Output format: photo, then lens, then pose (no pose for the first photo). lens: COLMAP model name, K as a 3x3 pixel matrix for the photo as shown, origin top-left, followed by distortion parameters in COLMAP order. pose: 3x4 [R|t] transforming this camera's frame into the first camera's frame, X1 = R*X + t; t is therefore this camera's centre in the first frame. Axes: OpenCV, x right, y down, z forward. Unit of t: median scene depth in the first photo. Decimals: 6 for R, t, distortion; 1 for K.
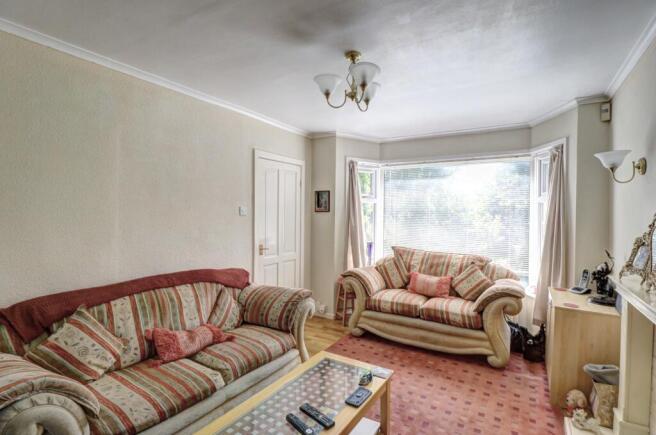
lens RADIAL K [[315.7, 0, 328.3], [0, 315.7, 212.8], [0, 0, 1]] dist [-0.002759, -0.009201]
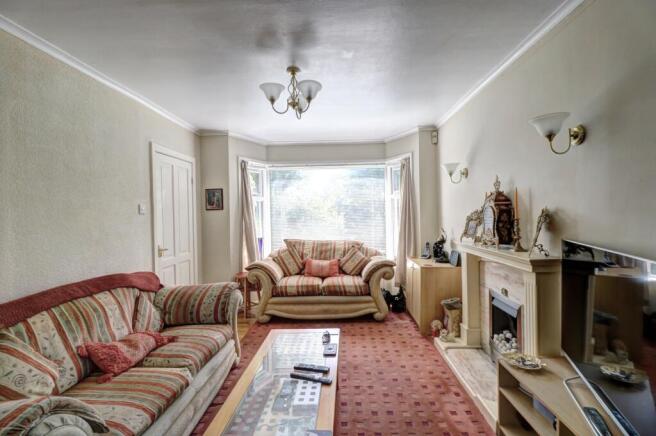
lens RADIAL K [[315.7, 0, 316.7], [0, 315.7, 213.5], [0, 0, 1]] dist [-0.002759, -0.009201]
pose [[0.873309, -0.026347, 0.486454, -0.344521], [0.030079, 0.999548, 0.000138, 0.027236], [-0.486237, 0.014512, 0.873706, -0.048224]]
